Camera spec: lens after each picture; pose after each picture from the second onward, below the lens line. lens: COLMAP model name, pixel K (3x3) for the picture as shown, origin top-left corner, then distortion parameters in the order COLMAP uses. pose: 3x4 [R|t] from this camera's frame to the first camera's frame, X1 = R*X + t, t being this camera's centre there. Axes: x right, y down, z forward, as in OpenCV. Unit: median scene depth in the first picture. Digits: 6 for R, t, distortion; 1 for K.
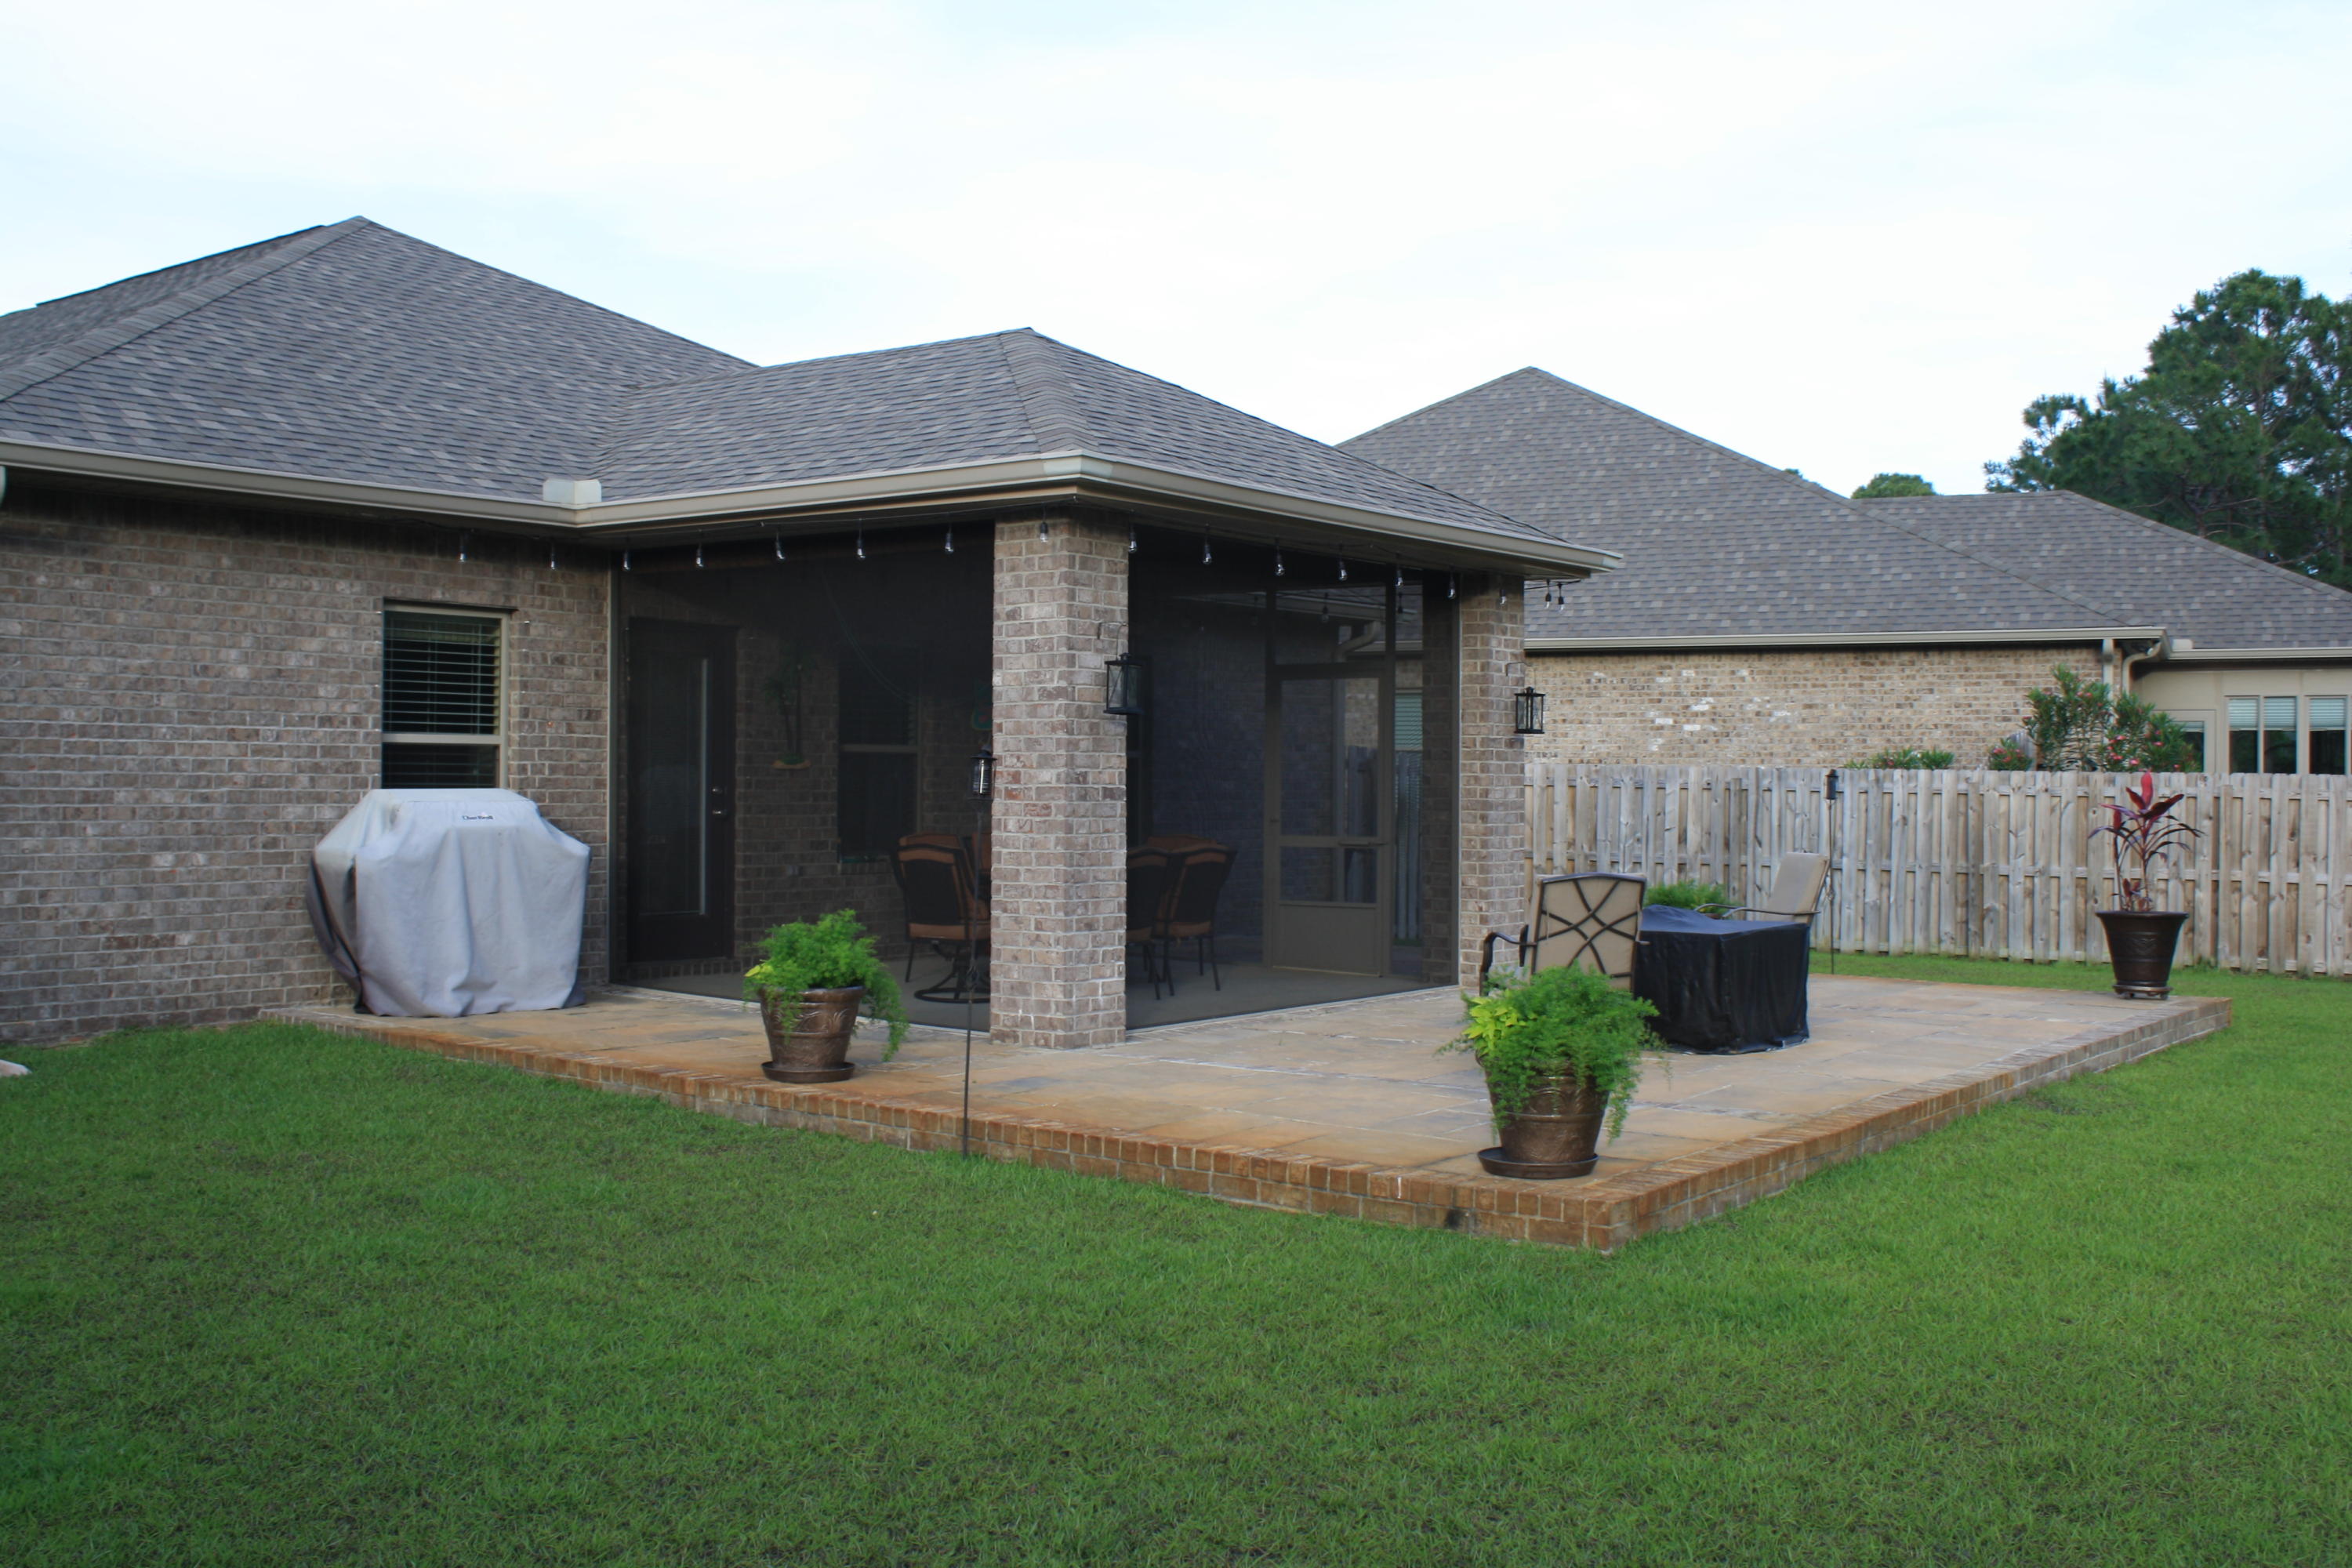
lens RADIAL K [[2268.1, 0, 1177.0], [0, 2268.1, 770.2], [0, 0, 1]] dist [-0.092287, 0.000000]
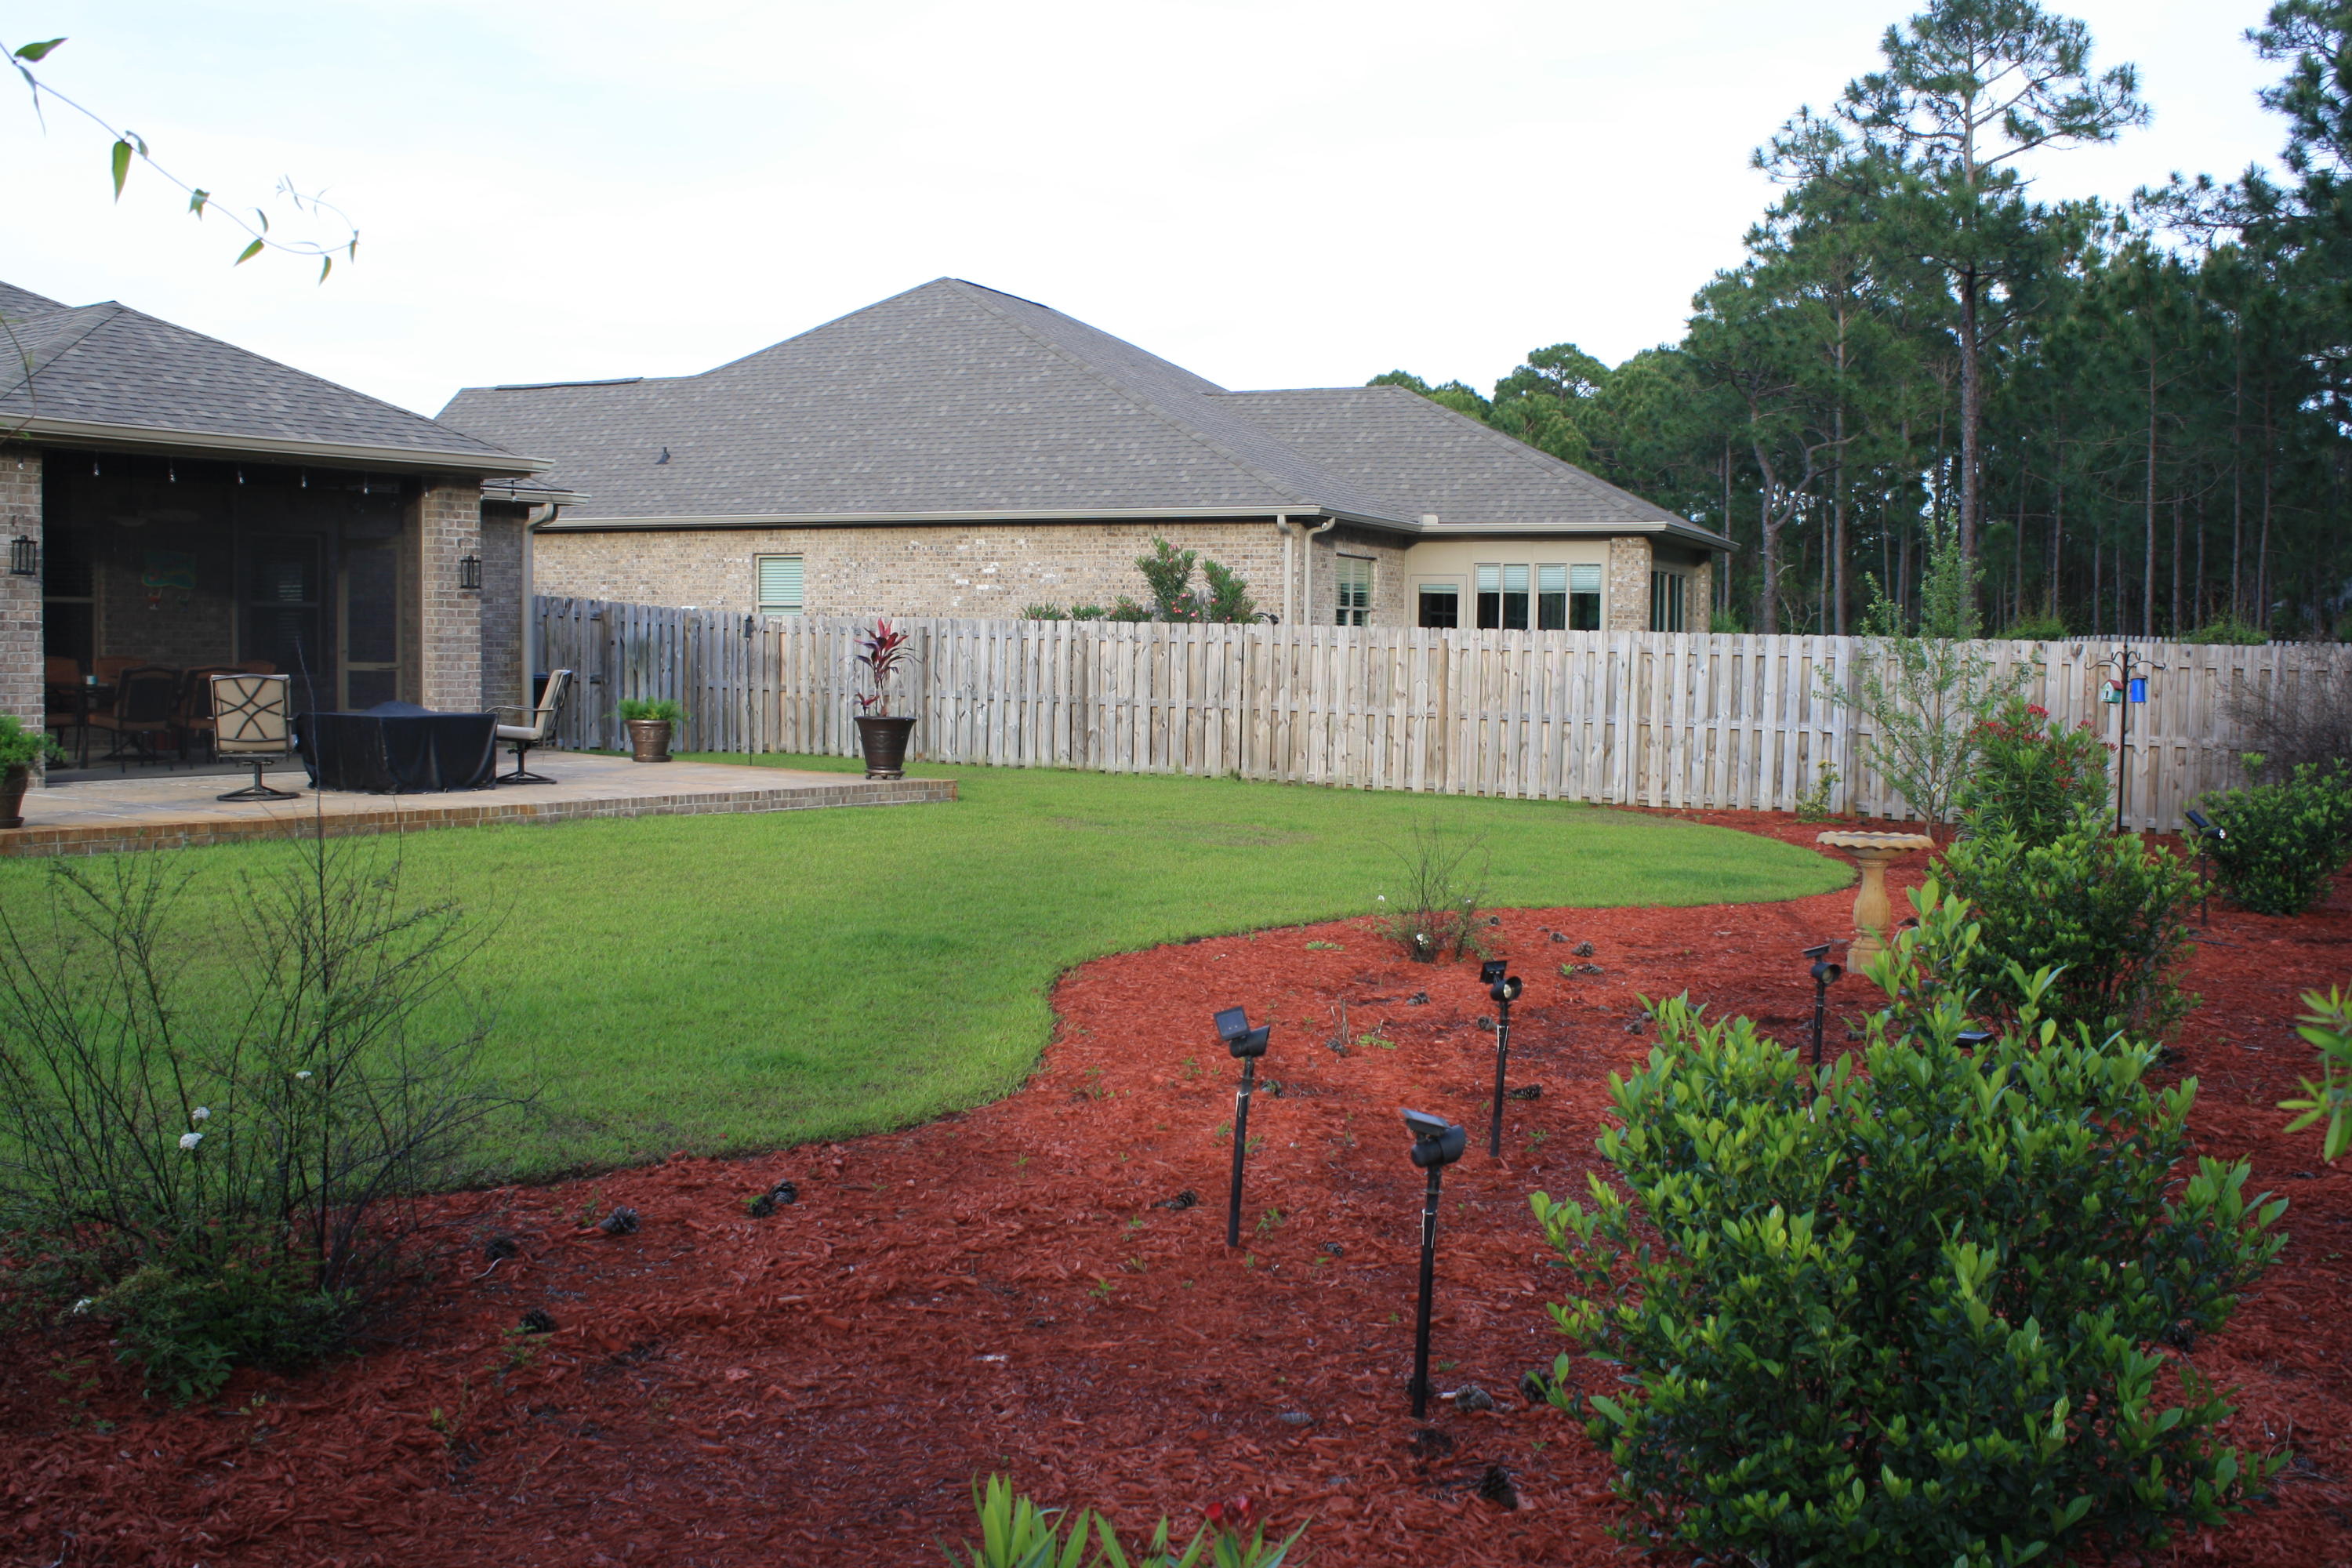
lens RADIAL K [[2268.1, 0, 1151.9], [0, 2268.1, 777.9], [0, 0, 1]] dist [-0.092287, 0.000000]
pose [[0.999758, 0.004700, 0.021480, 0.614461], [-0.006059, 0.997955, 0.063637, 0.011211], [-0.021137, -0.063751, 0.997742, -0.458416]]
